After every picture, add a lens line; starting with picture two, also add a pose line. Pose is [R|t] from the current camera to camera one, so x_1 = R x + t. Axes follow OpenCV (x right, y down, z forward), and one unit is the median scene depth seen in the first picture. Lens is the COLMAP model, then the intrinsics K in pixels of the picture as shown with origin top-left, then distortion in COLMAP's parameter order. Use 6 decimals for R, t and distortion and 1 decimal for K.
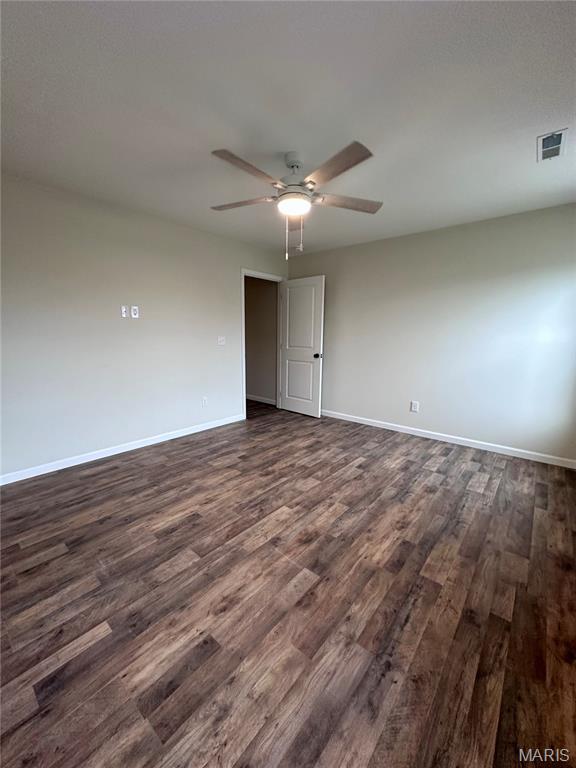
lens RADIAL K [[307.7, 0, 290.4], [0, 307.7, 385.1], [0, 0, 1]] dist [0.000683, 0.000403]
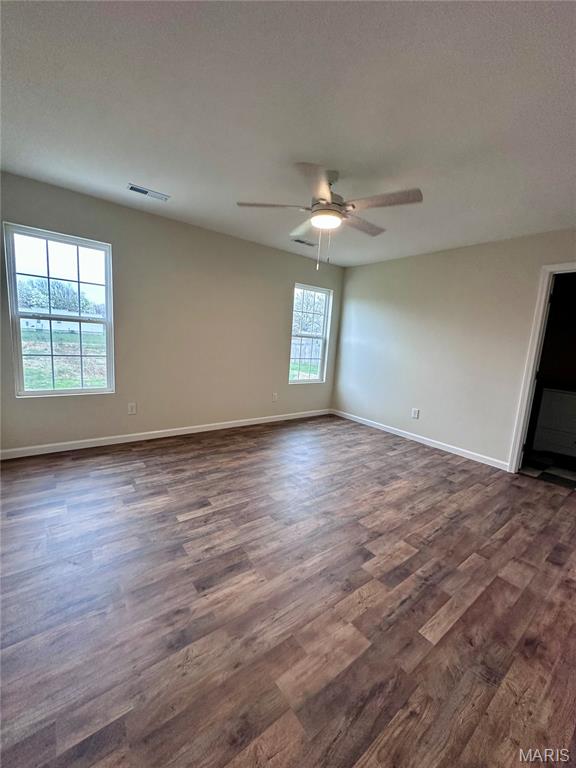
lens RADIAL K [[304.3, 0, 289.6], [0, 304.3, 380.1], [0, 0, 1]] dist [-0.000977, 0.000315]
pose [[-0.973053, -0.105973, 0.204788, -0.120853], [-0.039278, 0.951330, 0.305662, -0.317226], [-0.227213, 0.289382, -0.929856, 1.827834]]
